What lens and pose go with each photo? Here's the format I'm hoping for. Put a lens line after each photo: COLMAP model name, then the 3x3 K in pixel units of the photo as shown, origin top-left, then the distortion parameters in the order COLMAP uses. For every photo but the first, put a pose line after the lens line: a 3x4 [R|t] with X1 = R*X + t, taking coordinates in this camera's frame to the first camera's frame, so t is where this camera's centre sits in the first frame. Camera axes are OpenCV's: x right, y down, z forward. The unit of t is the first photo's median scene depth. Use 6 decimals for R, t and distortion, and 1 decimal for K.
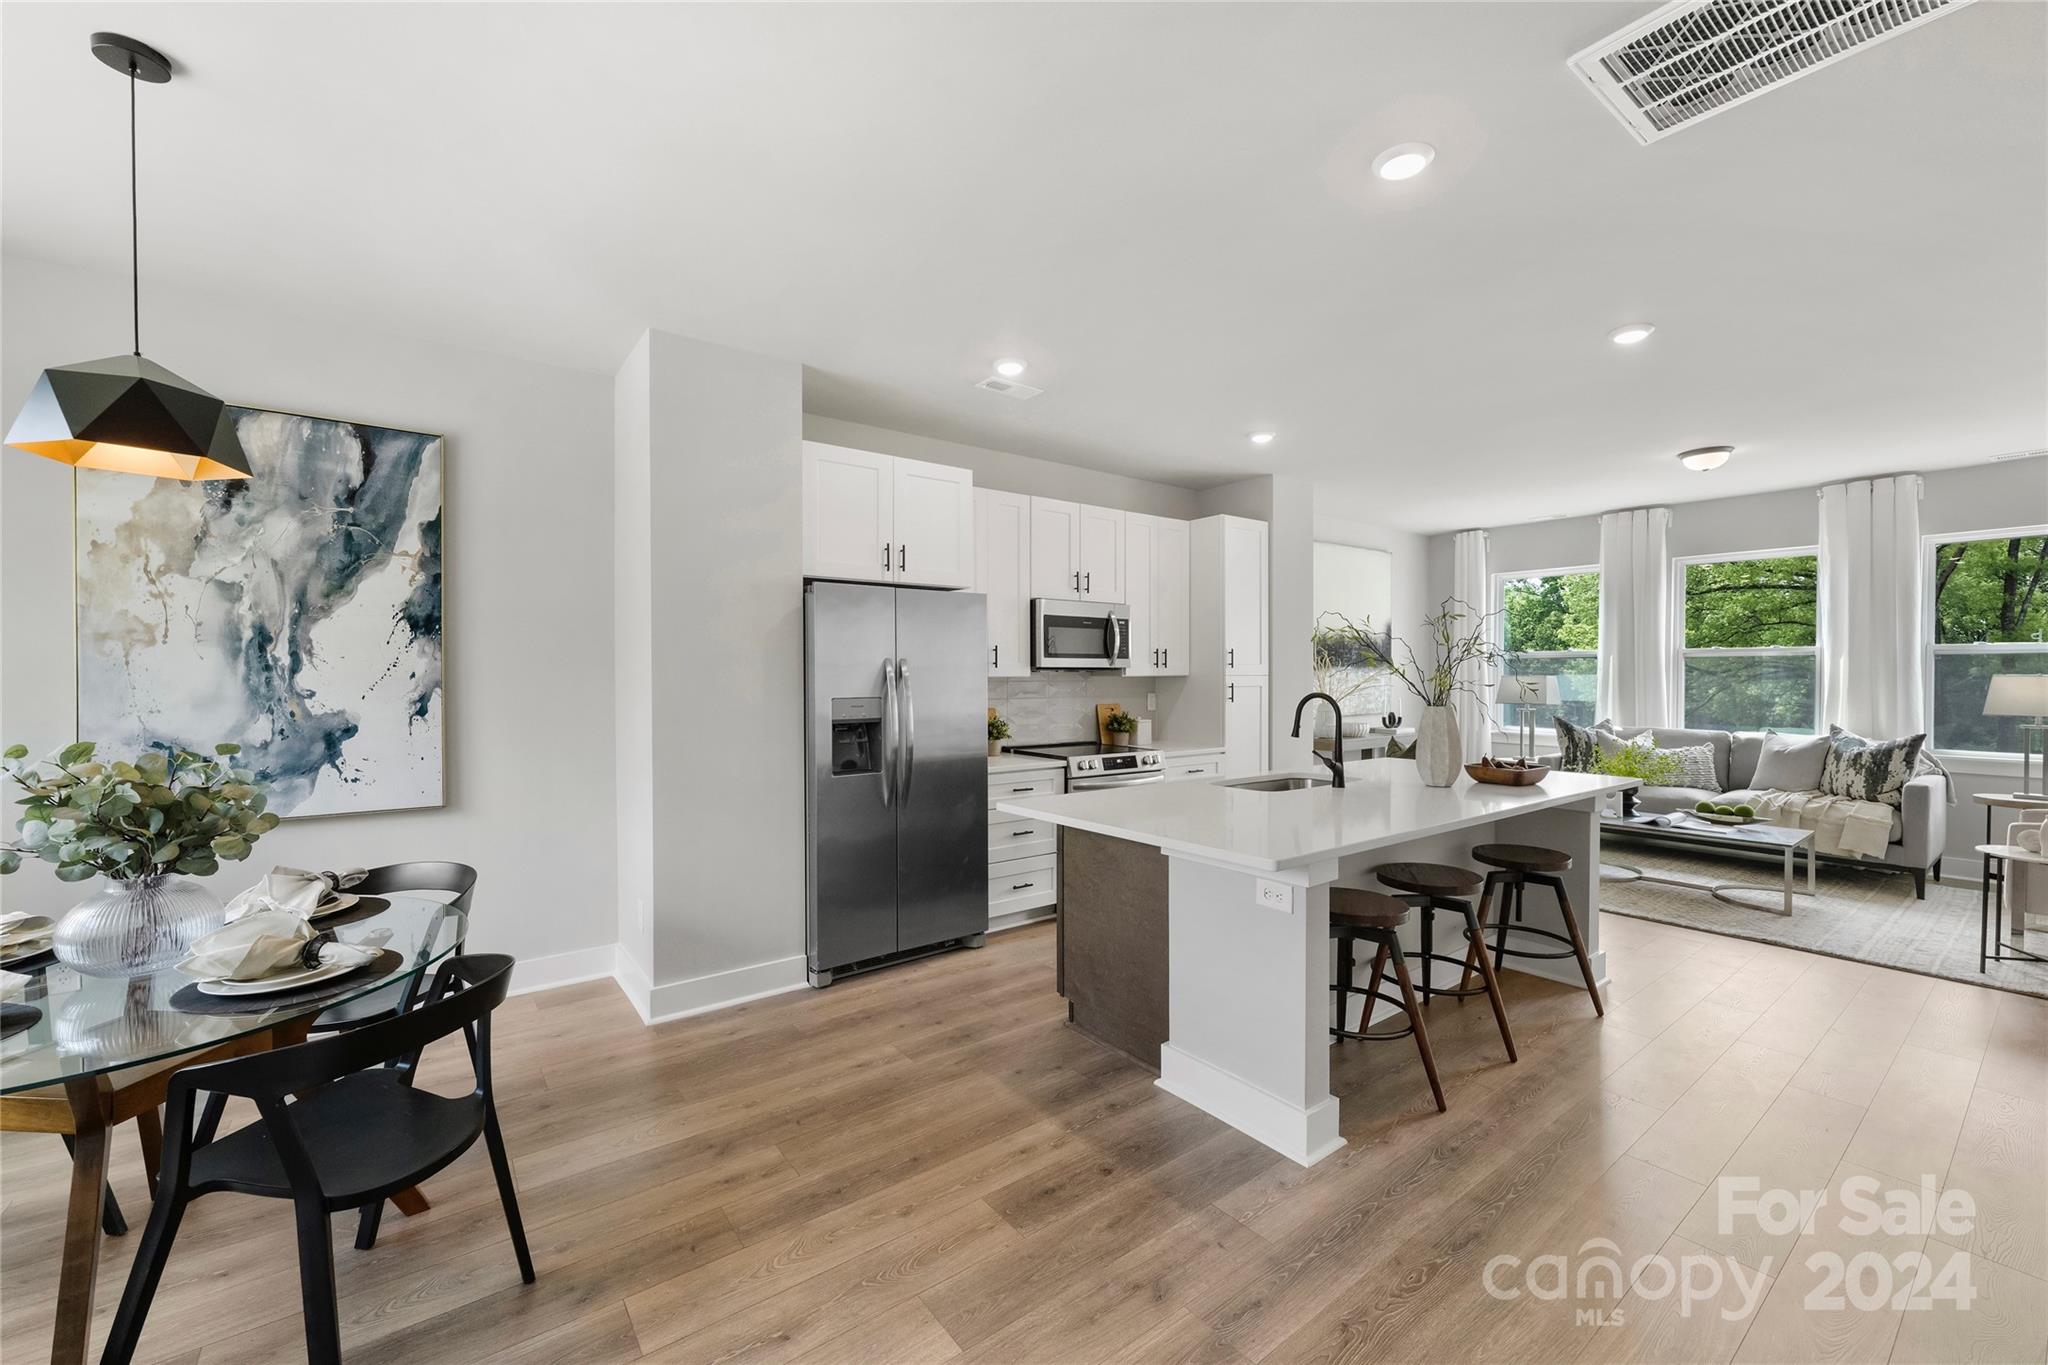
lens RADIAL K [[816.3, 0, 1024.0], [0, 816.3, 682.5], [0, 0, 1]] dist [0.001047, 0.000273]
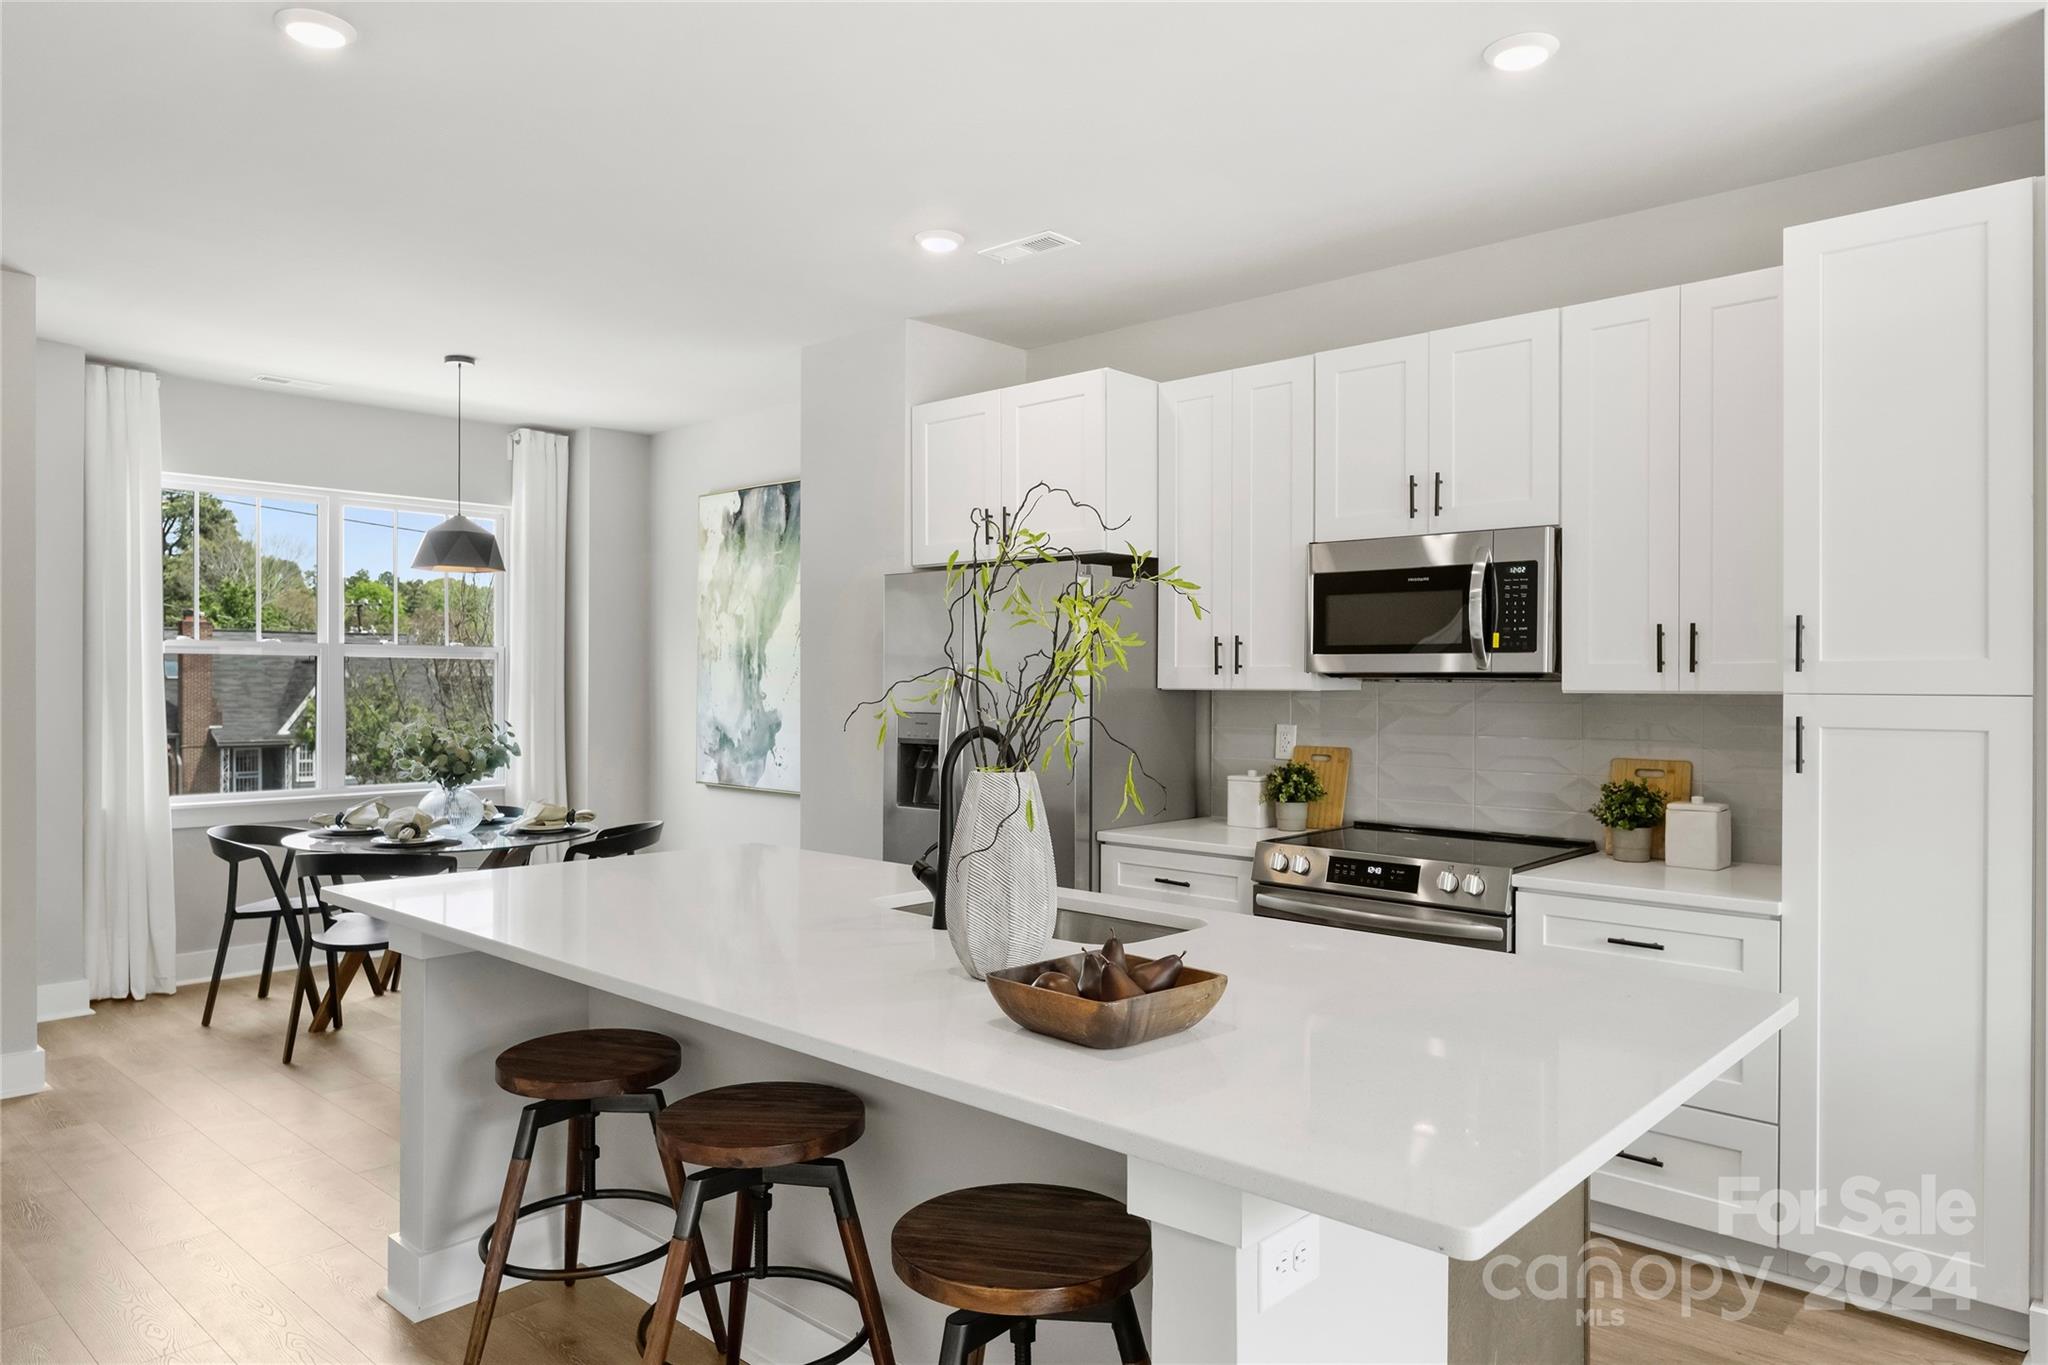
lens RADIAL K [[1323.6, 0, 1020.0], [0, 1323.6, 678.0], [0, 0, 1]] dist [-0.004313, -0.000310]
pose [[0.179721, 0.001704, -0.983716, 0.819511], [-0.012577, 0.999921, -0.000566, -0.012099], [0.983637, 0.012474, 0.179728, 0.648270]]
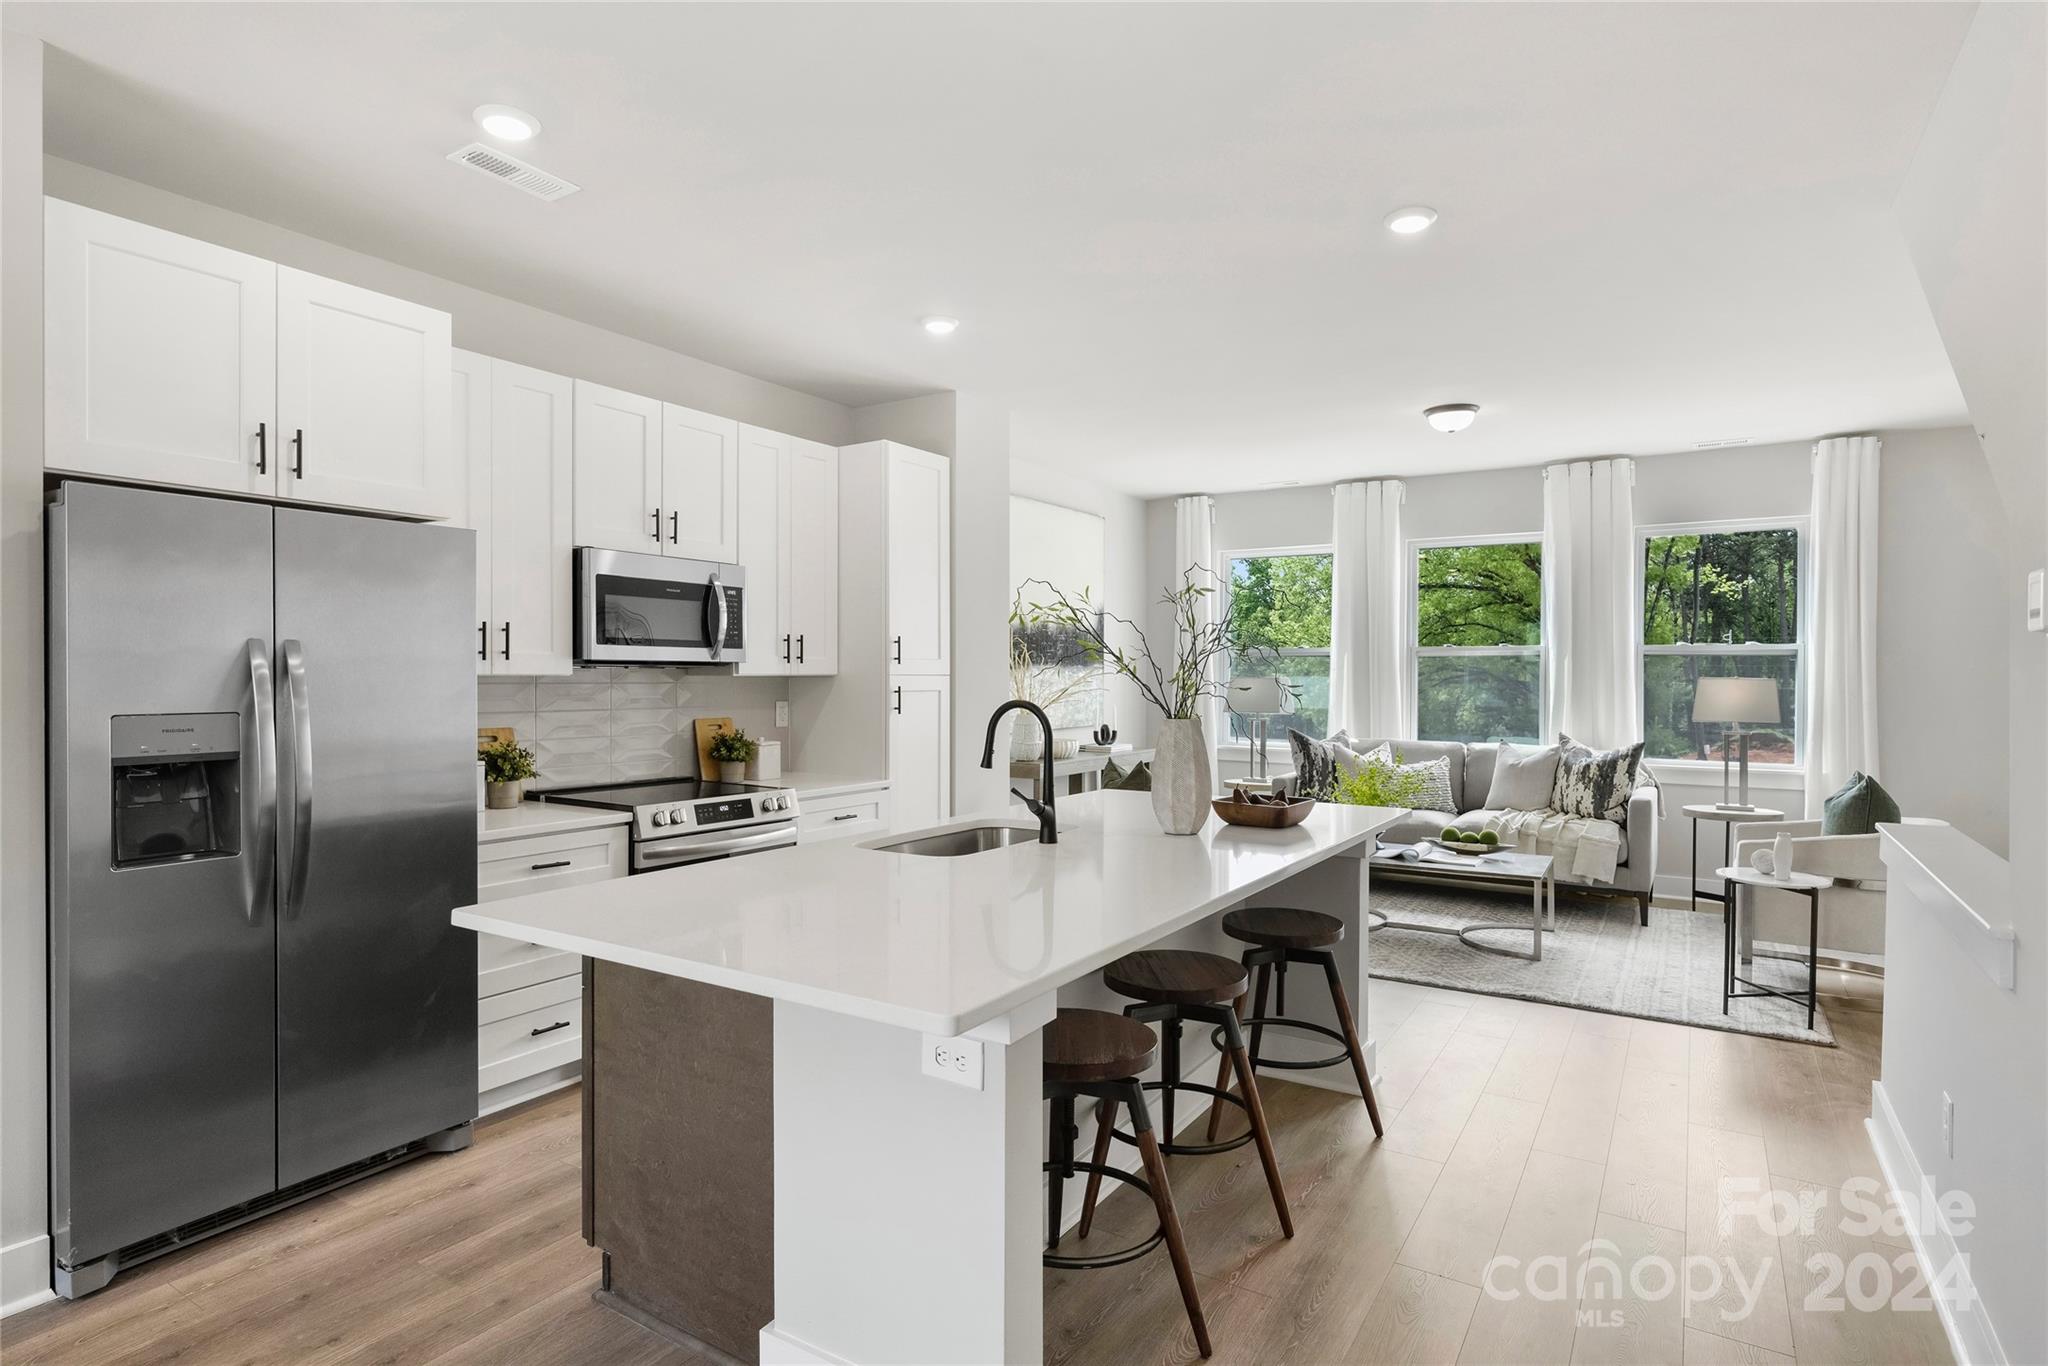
lens RADIAL K [[1058.1, 0, 1017.4], [0, 1058.1, 683.0], [0, 0, 1]] dist [0.000970, 0.000374]
pose [[0.938950, 0.001247, 0.344052, 0.047006], [-0.000028, 0.999994, -0.003549, 0.001282], [-0.344054, 0.003323, 0.938944, 0.144050]]
